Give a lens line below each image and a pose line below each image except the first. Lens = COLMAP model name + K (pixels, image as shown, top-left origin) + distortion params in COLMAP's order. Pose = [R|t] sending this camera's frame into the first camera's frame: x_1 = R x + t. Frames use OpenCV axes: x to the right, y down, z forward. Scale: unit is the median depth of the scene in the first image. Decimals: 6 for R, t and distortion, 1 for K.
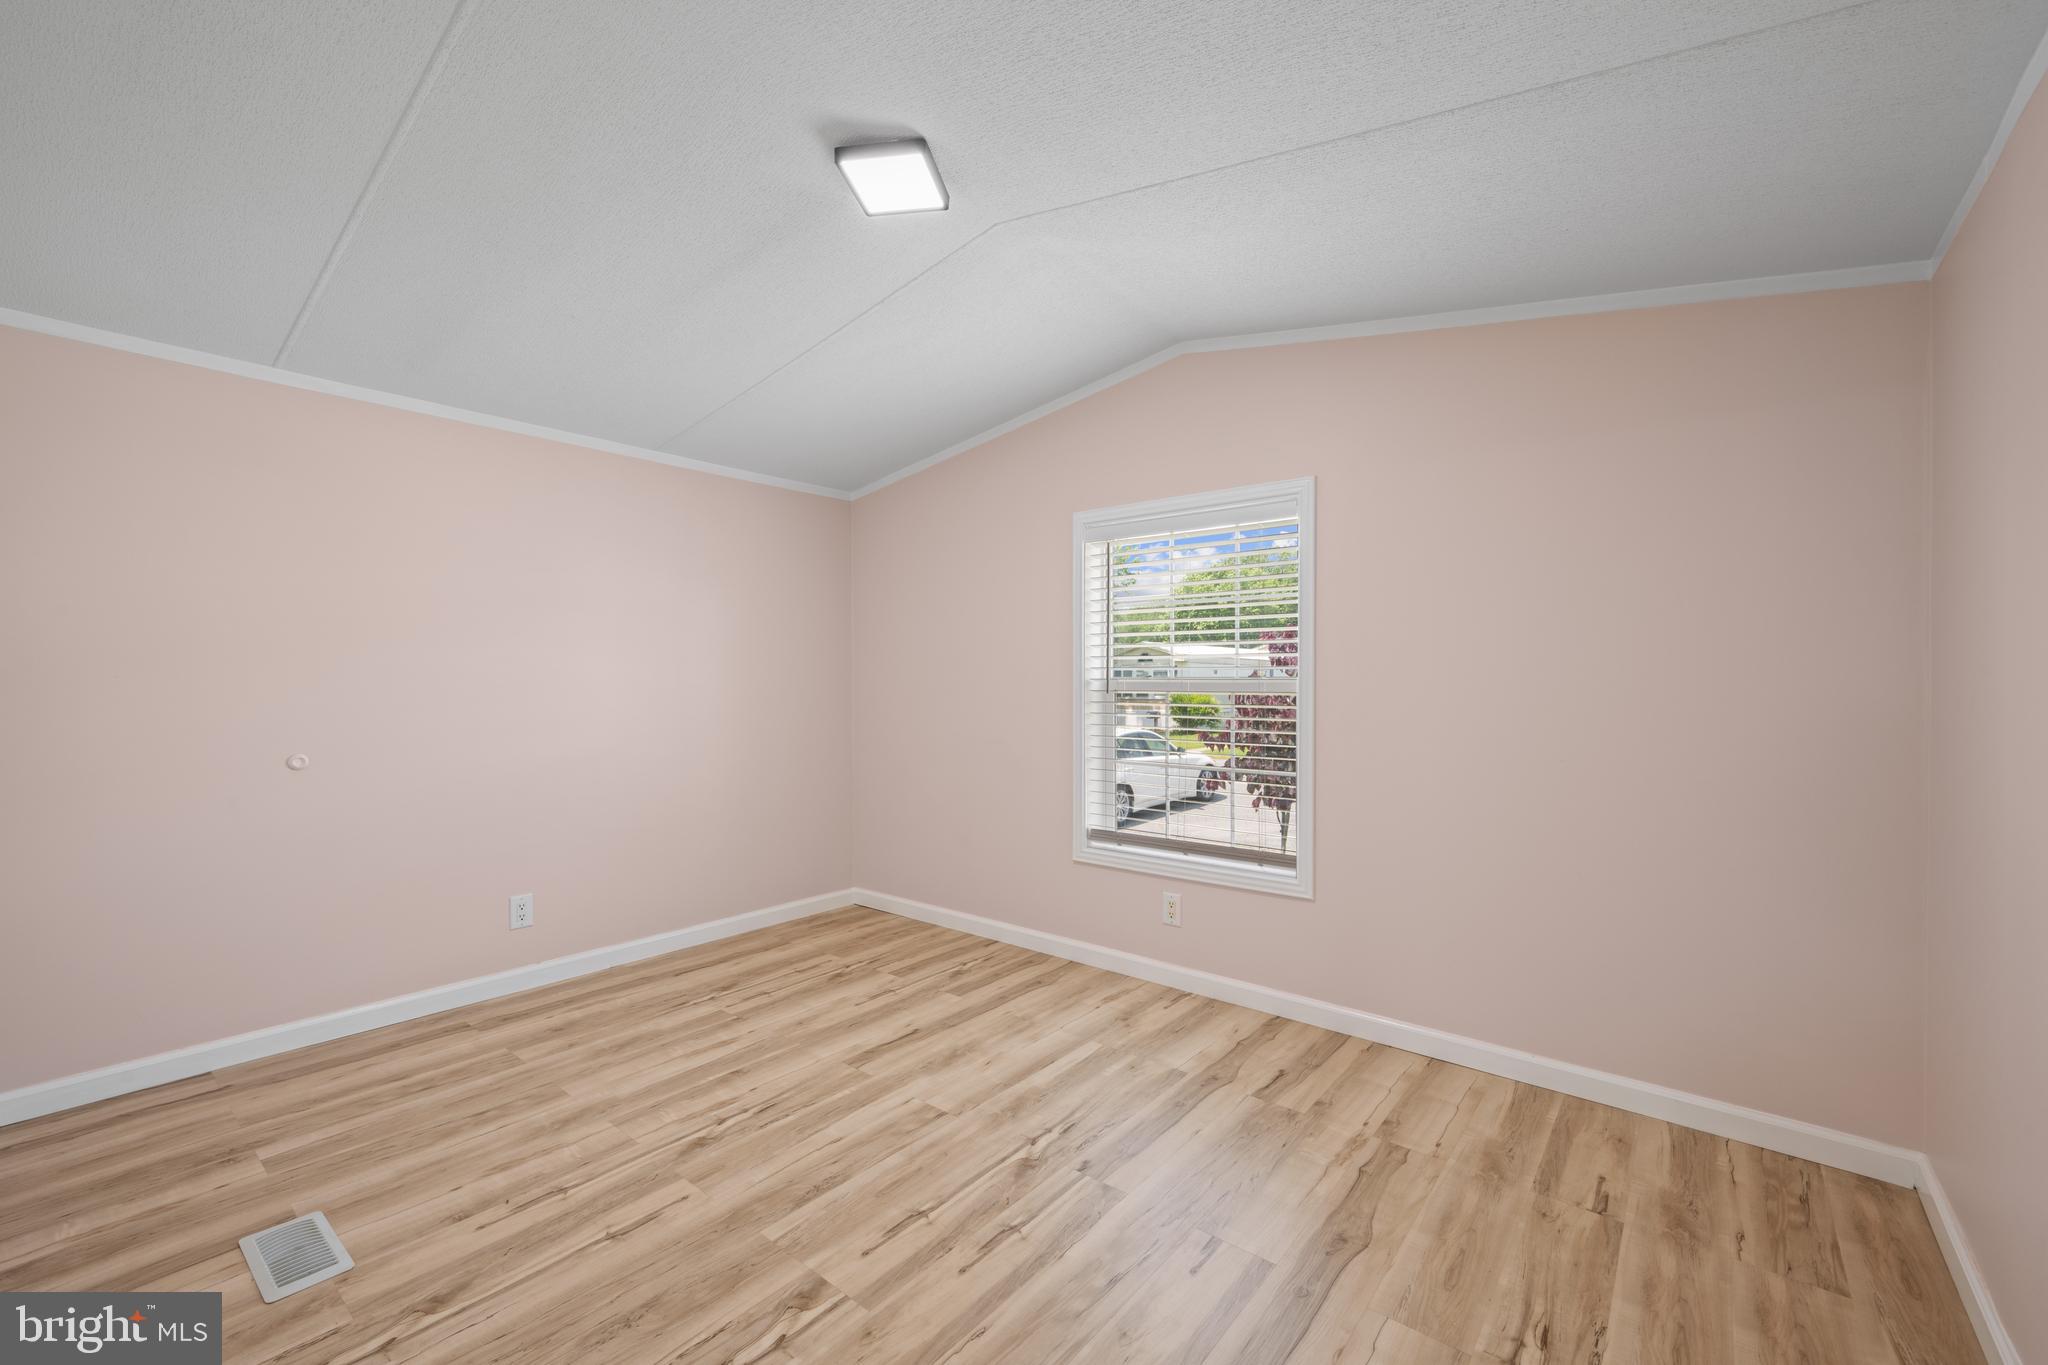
lens RADIAL K [[841.6, 0, 1026.2], [0, 841.6, 686.3], [0, 0, 1]] dist [-0.001534, 0.000219]
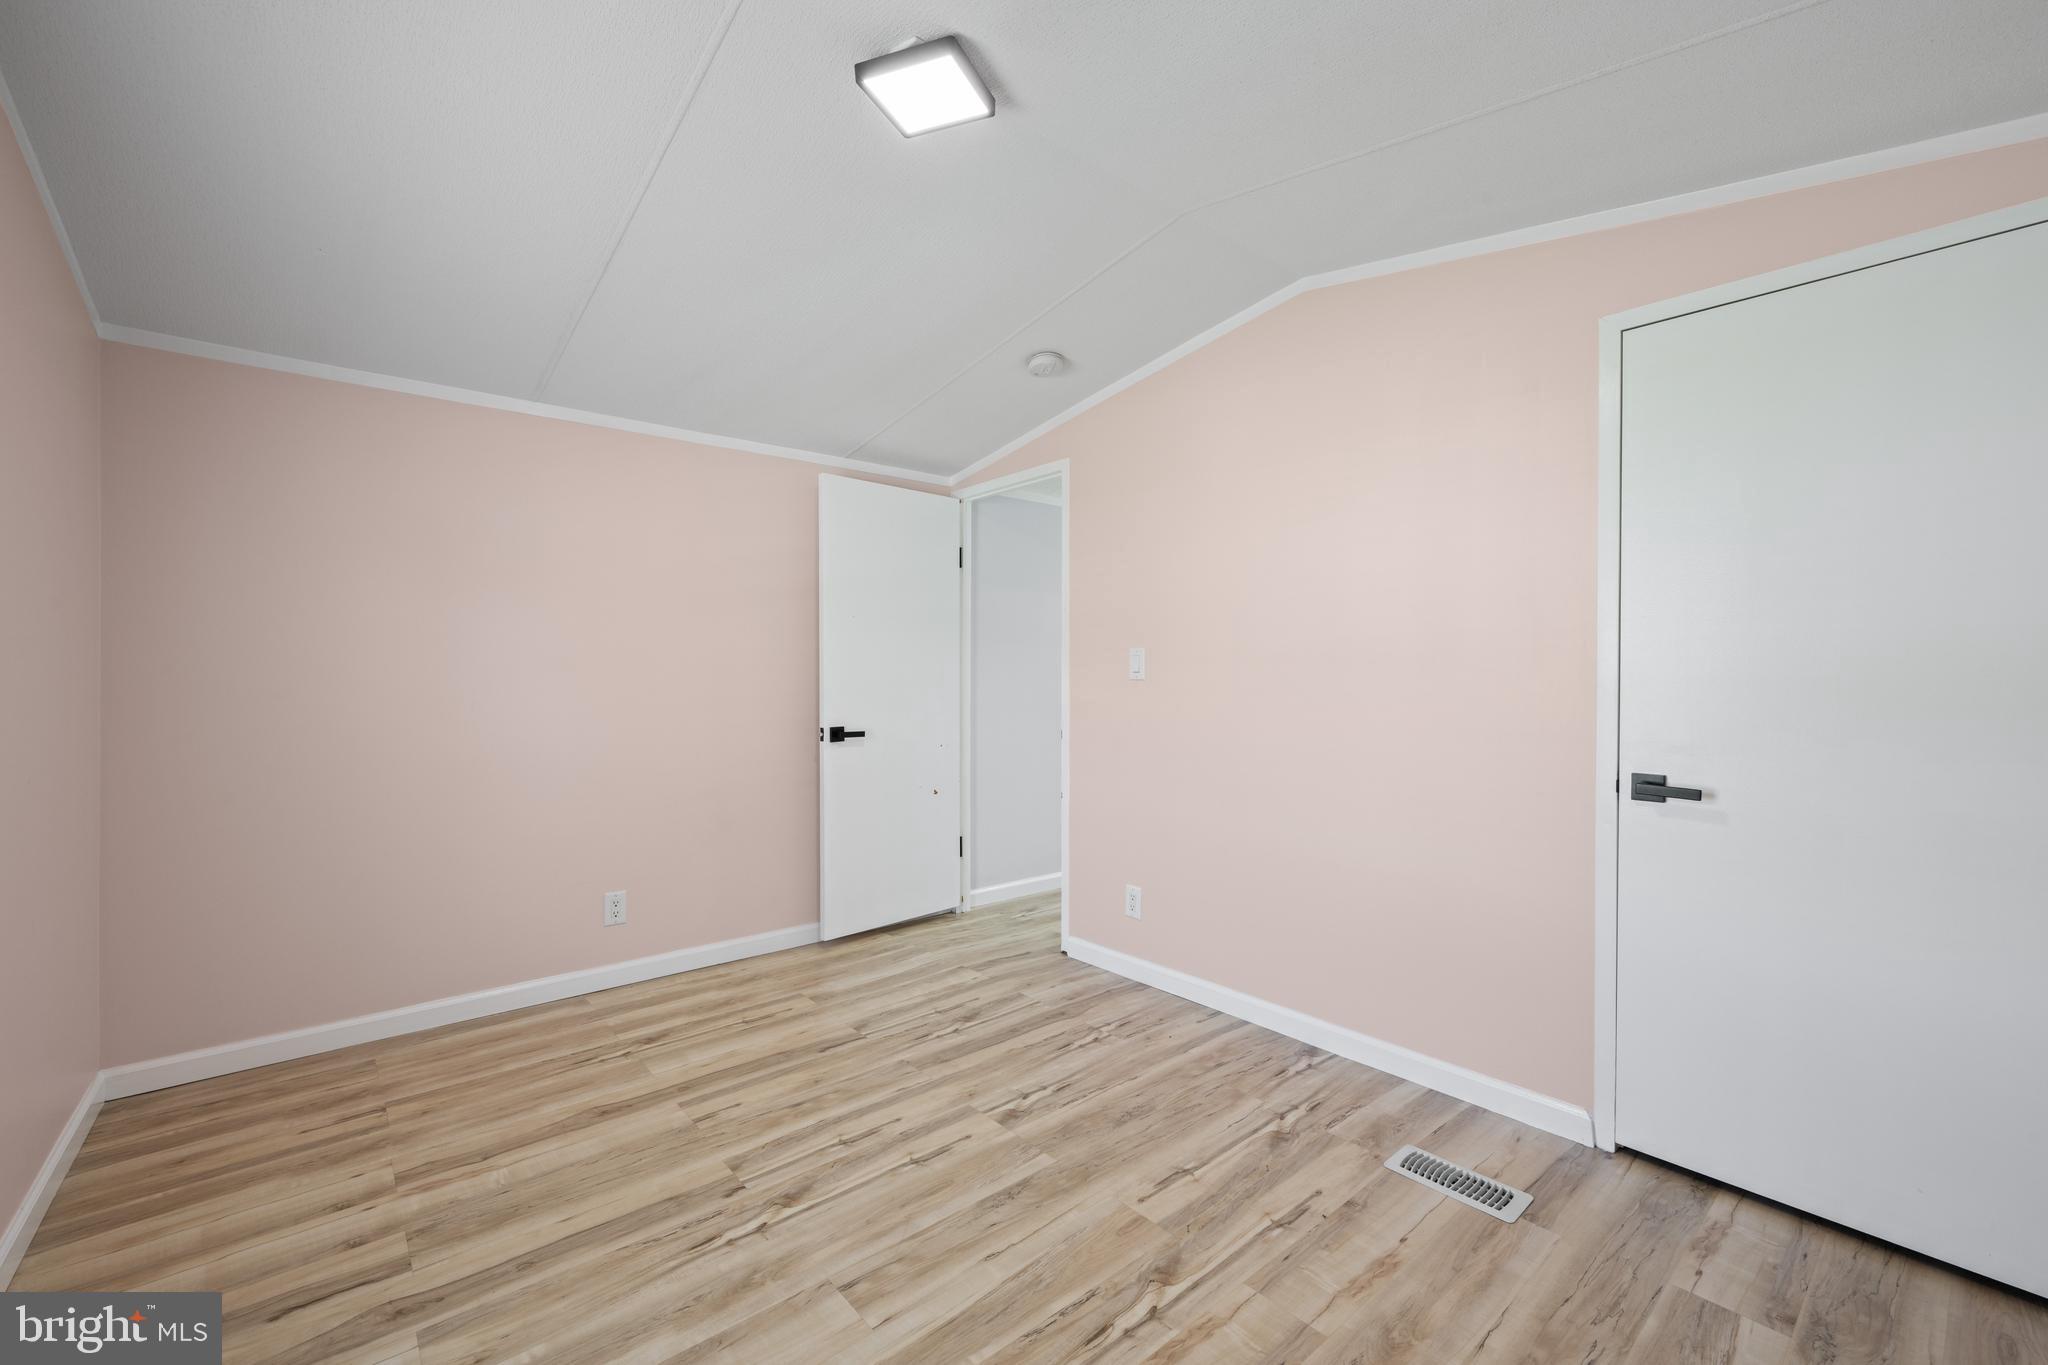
lens RADIAL K [[841.6, 0, 1026.2], [0, 841.6, 686.3], [0, 0, 1]] dist [-0.001534, 0.000219]
pose [[-0.984325, -0.004615, 0.176303, -0.342743], [-0.001372, 0.999828, 0.018512, -0.010218], [-0.176358, 0.017980, -0.984162, 1.530802]]
